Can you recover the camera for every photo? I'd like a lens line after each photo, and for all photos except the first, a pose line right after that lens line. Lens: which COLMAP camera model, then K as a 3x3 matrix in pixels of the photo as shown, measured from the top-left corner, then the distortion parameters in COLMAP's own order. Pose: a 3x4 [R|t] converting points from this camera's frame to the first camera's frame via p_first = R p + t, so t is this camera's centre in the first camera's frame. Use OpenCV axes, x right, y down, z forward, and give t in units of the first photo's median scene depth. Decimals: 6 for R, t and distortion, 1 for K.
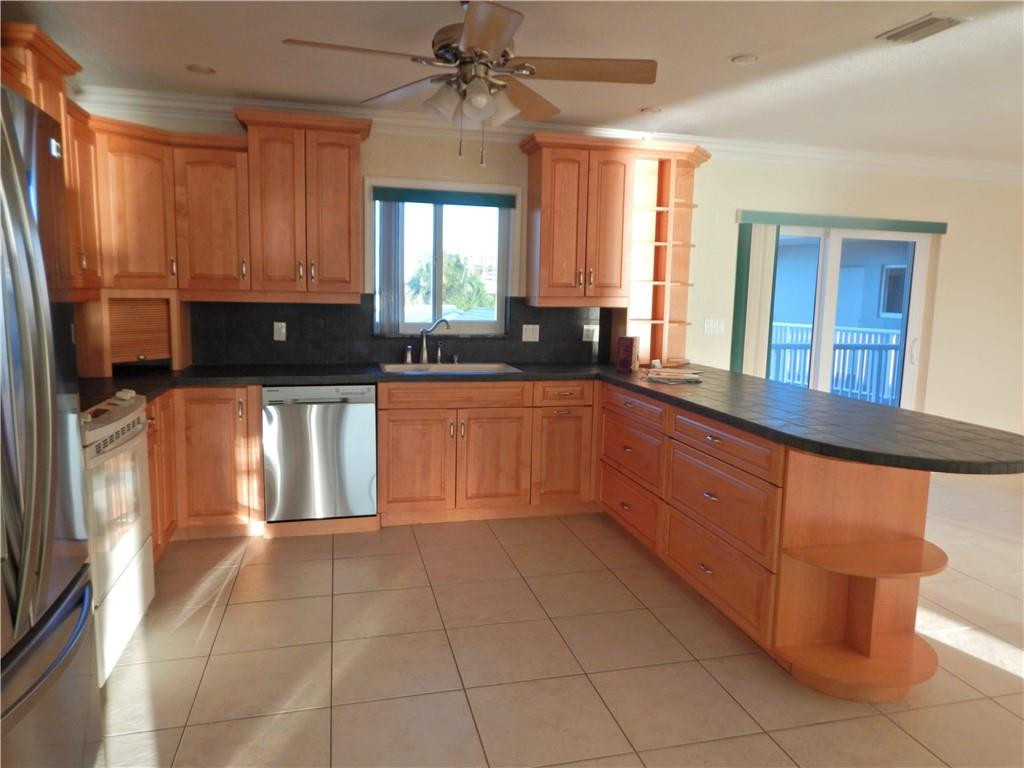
lens RADIAL K [[703.6, 0, 518.9], [0, 703.6, 382.7], [0, 0, 1]] dist [0.003342, -0.015819]
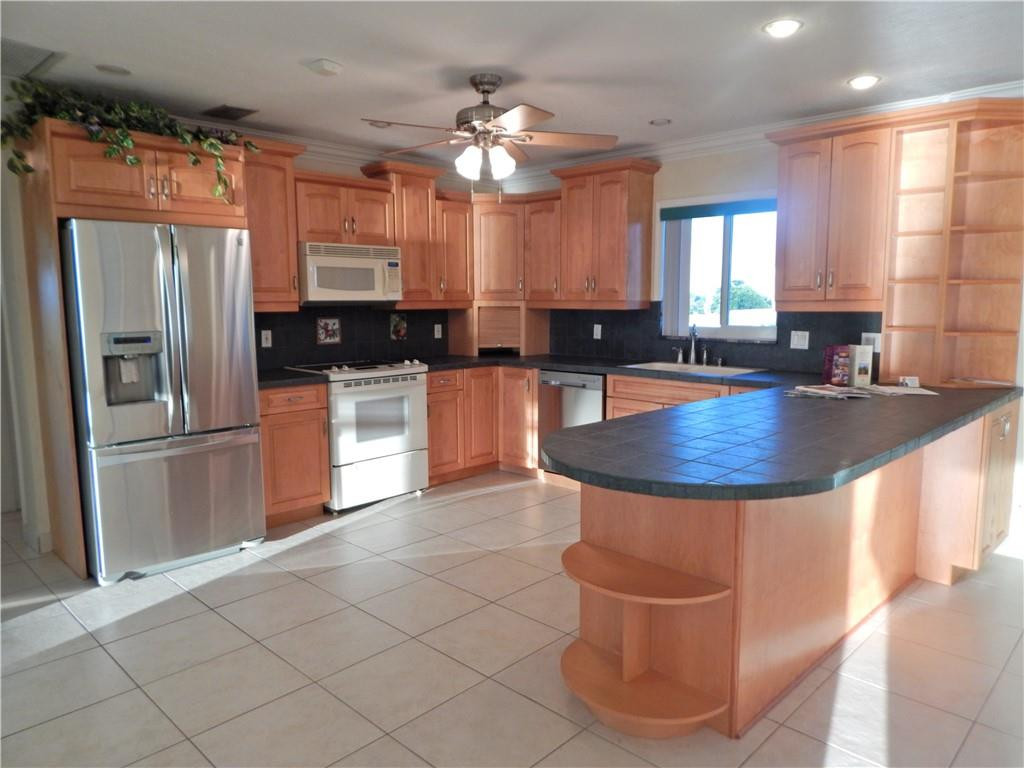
lens RADIAL K [[703.6, 0, 518.4], [0, 703.6, 381.8], [0, 0, 1]] dist [0.003342, -0.015819]
pose [[0.521660, 0.078878, -0.849499, 0.680578], [-0.097178, 0.994730, 0.032687, -0.010036], [0.847601, 0.065501, 0.526576, 0.207834]]
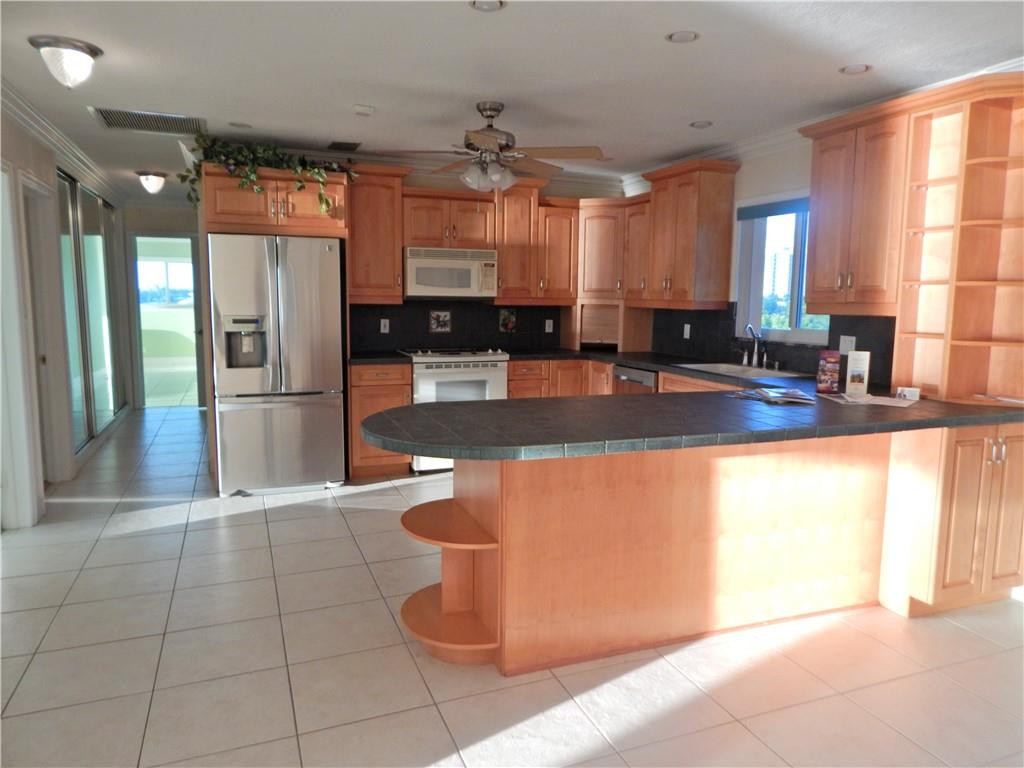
lens RADIAL K [[703.6, 0, 519.8], [0, 703.6, 382.9], [0, 0, 1]] dist [0.003342, -0.015819]
pose [[0.125512, 0.102050, -0.986830, 0.910399], [-0.140044, 0.986558, 0.084210, -0.045054], [0.982158, 0.127630, 0.138116, 0.528989]]
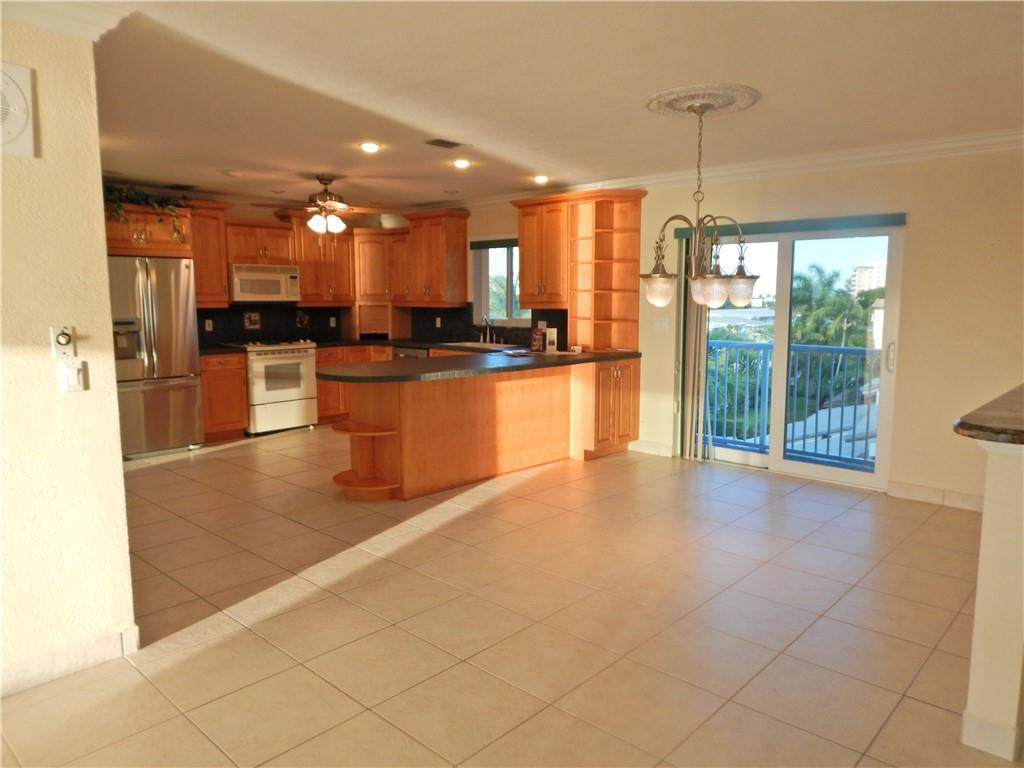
lens RADIAL K [[703.6, 0, 519.9], [0, 703.6, 384.3], [0, 0, 1]] dist [0.003342, -0.015819]
pose [[0.542930, 0.083055, -0.835661, 1.380150], [-0.098962, 0.994491, 0.034545, 0.005751], [0.833927, 0.063943, 0.548158, 0.151626]]
